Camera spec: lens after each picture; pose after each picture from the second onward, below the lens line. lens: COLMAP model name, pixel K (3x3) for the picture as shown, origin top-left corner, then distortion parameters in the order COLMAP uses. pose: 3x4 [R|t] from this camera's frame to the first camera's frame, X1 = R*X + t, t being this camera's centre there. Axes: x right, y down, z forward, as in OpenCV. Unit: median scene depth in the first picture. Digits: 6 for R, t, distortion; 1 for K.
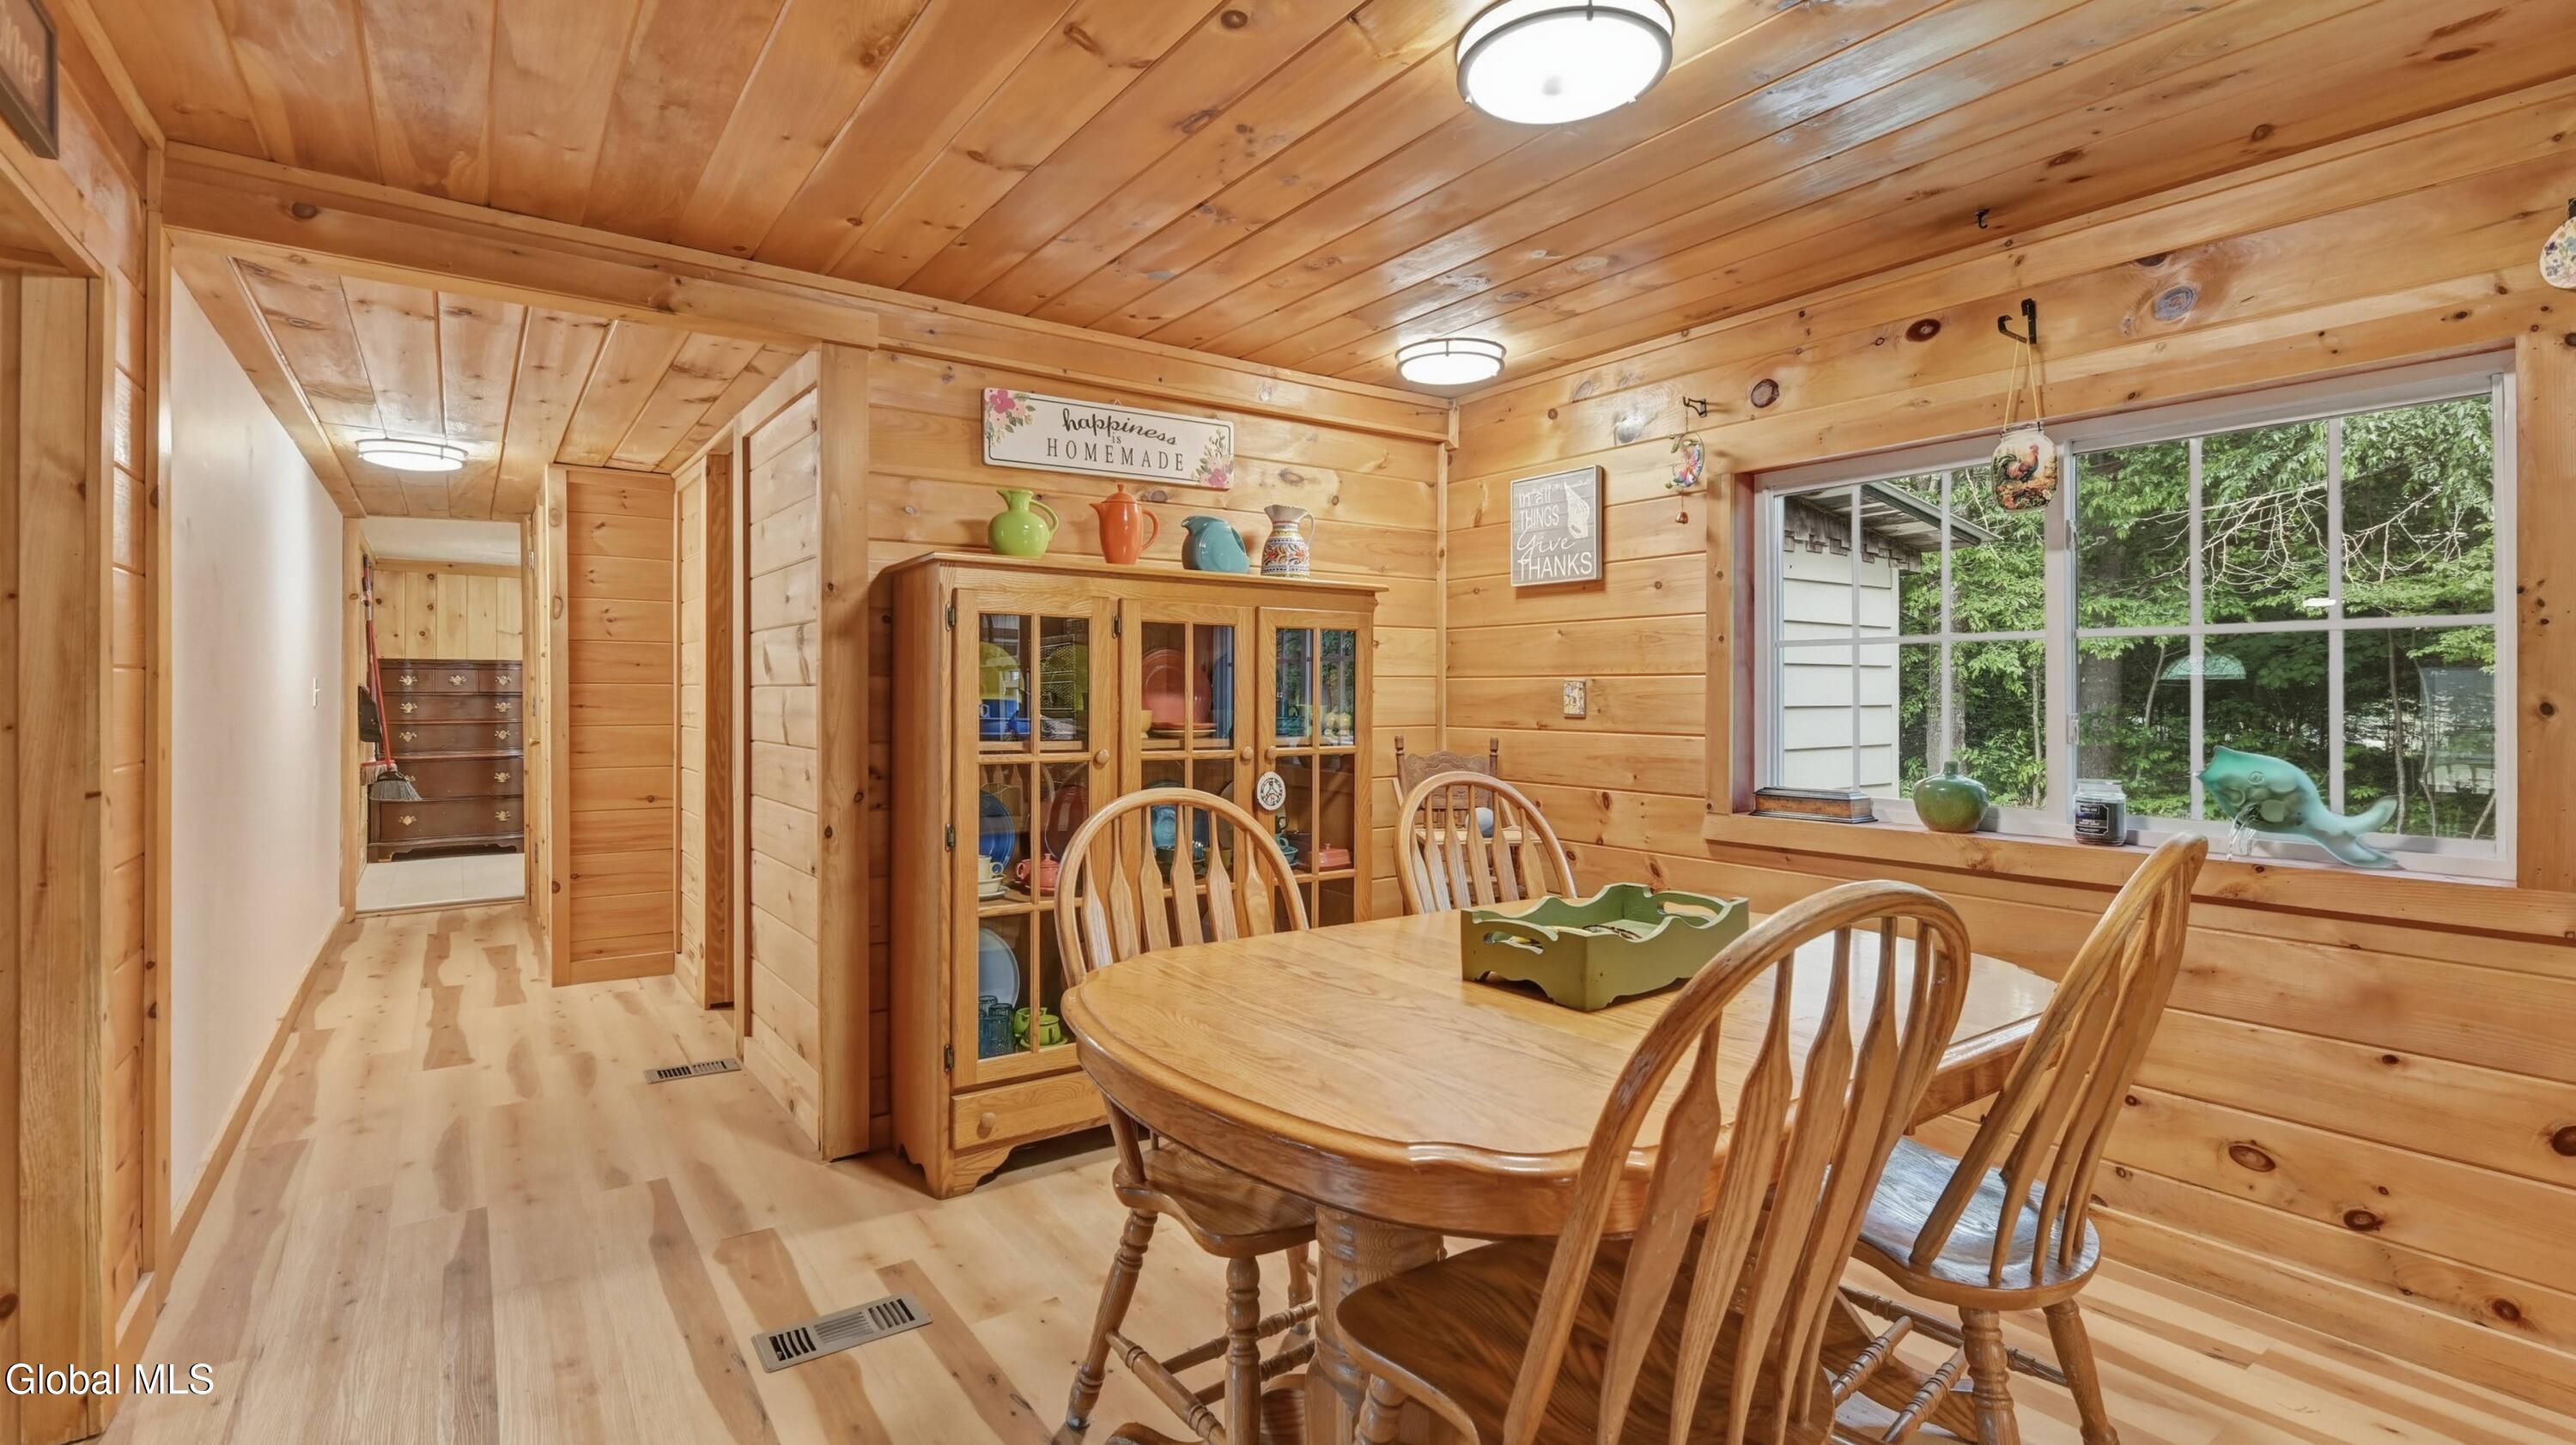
lens RADIAL K [[1156.9, 0, 1282.6], [0, 1156.9, 685.7], [0, 0, 1]] dist [-0.002129, -0.000665]
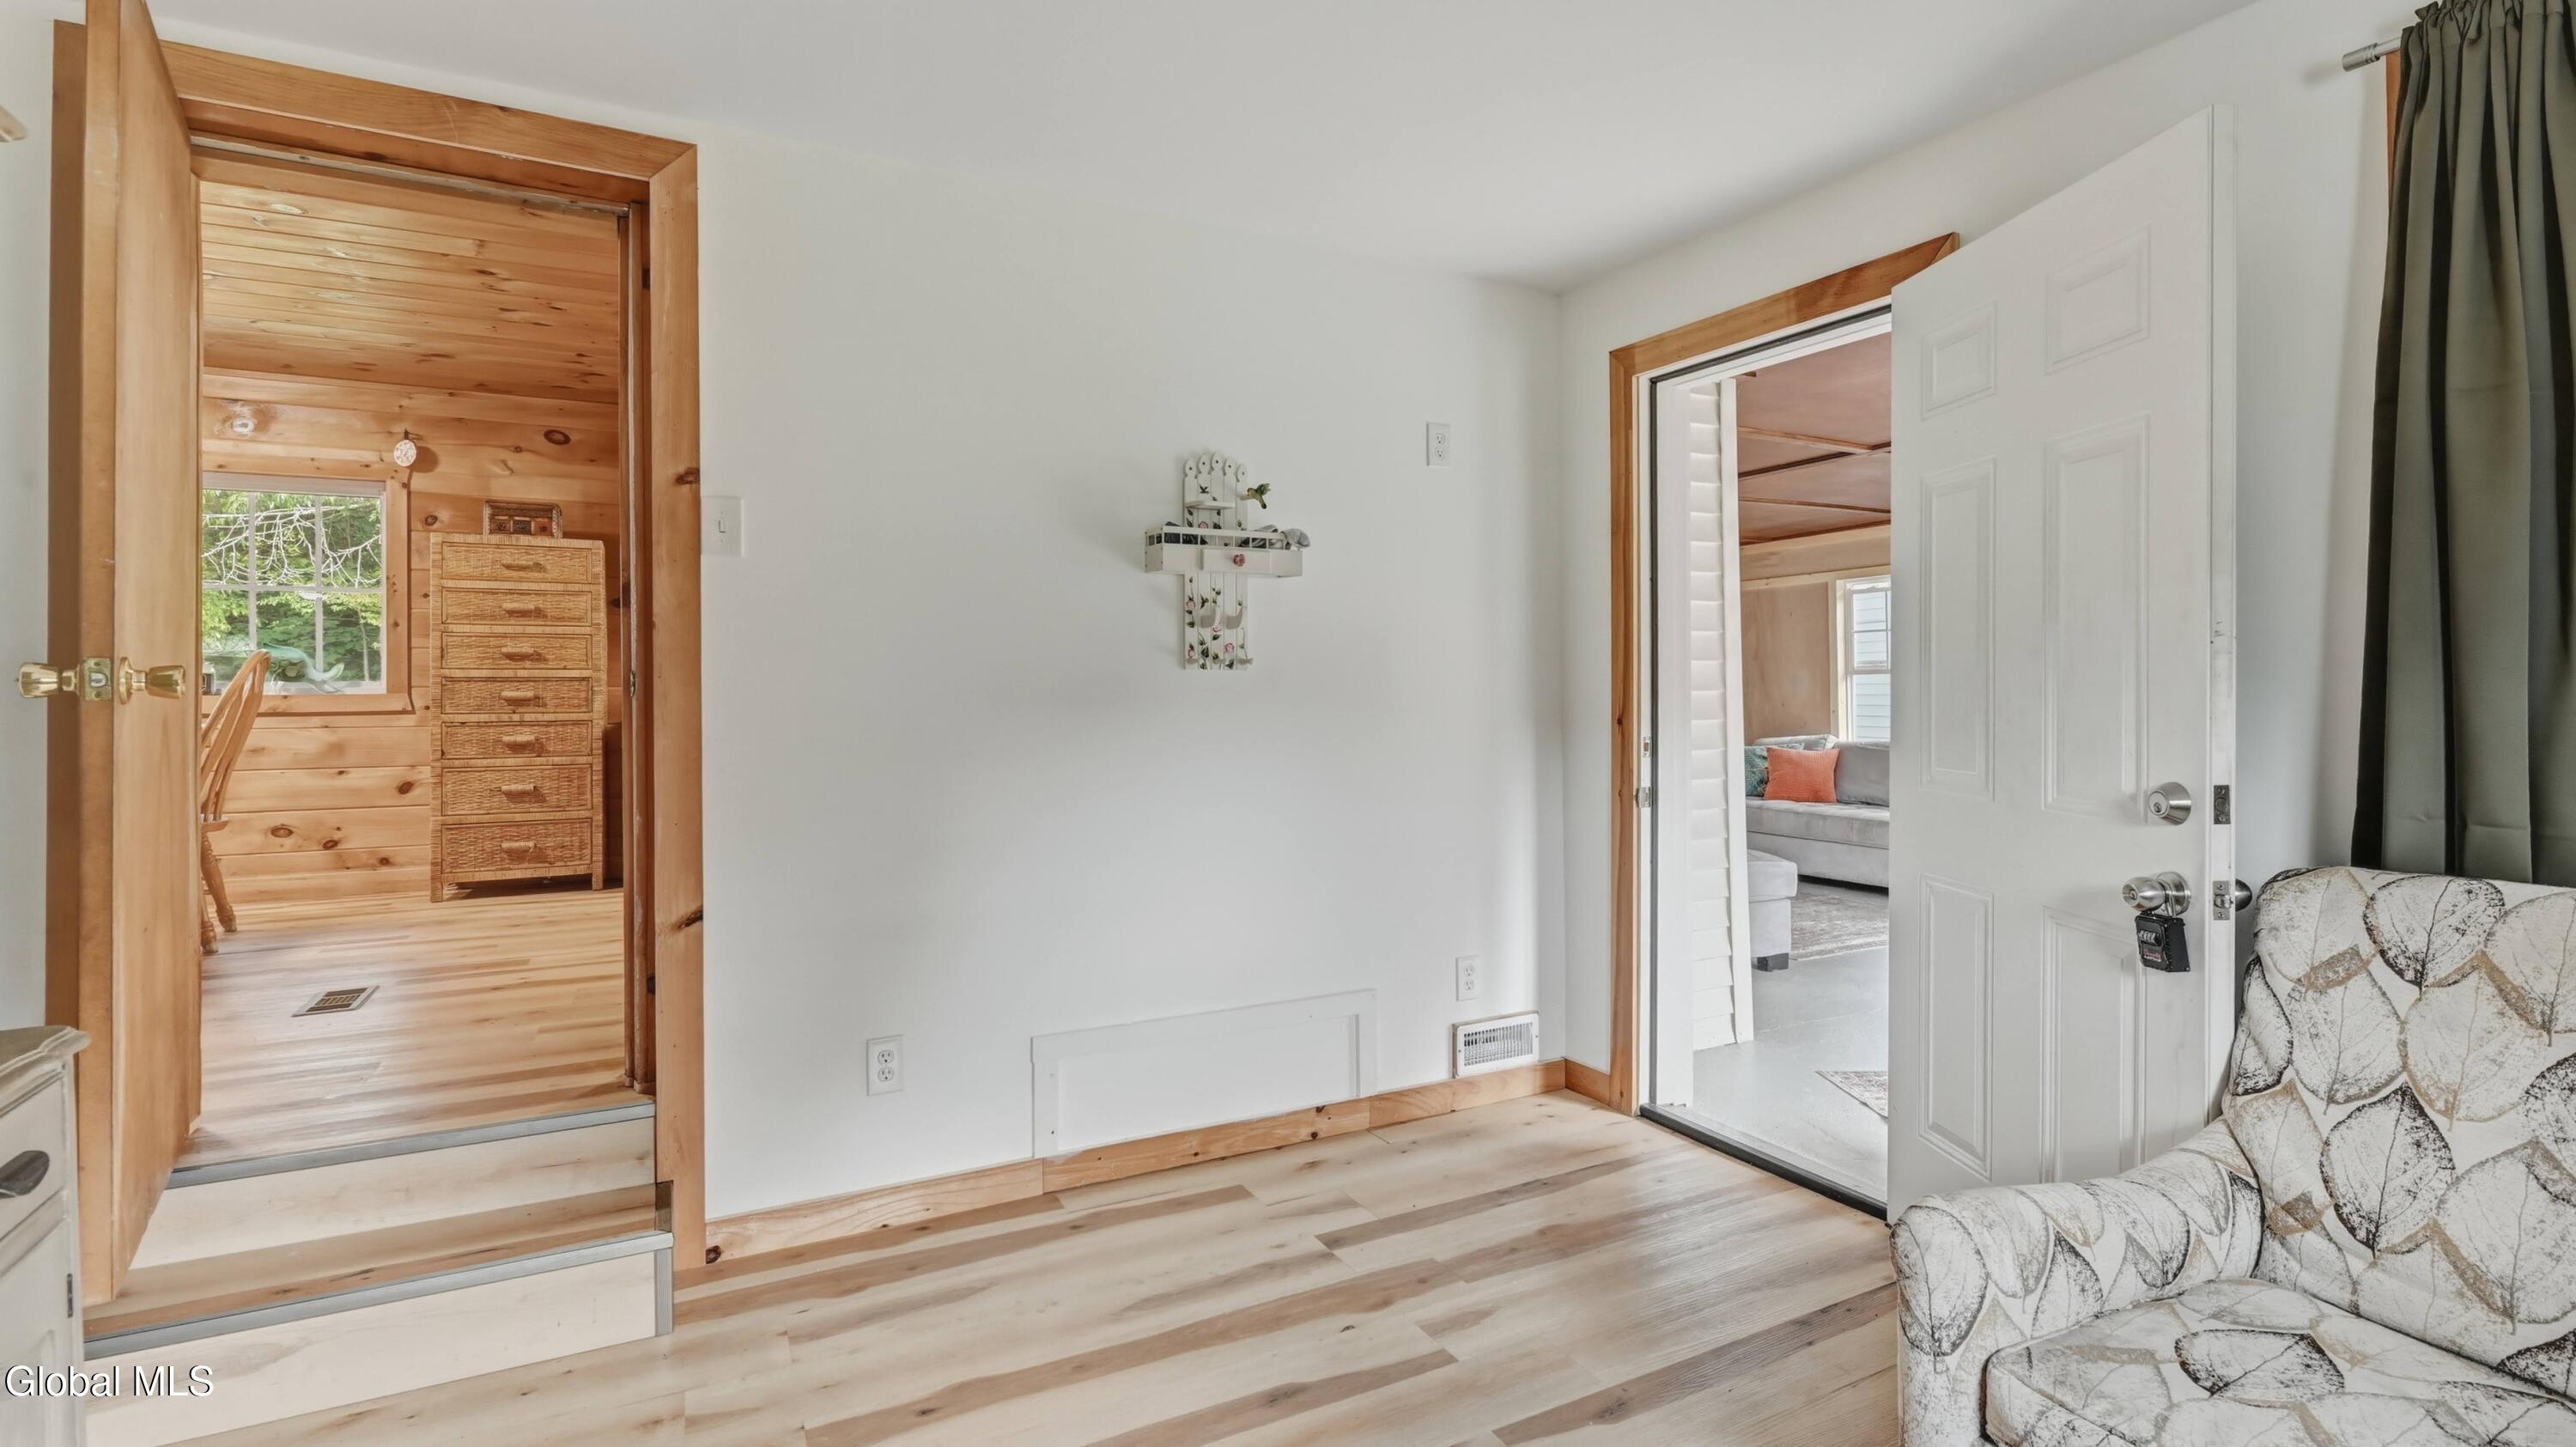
lens RADIAL K [[1157.1, 0, 1282.6], [0, 1157.1, 686.7], [0, 0, 1]] dist [-0.002129, -0.000665]
pose [[0.139130, 0.003964, 0.990266, -1.034331], [0.005890, 0.999971, -0.004830, 0.158990], [-0.990257, 0.006504, 0.139102, -1.149902]]
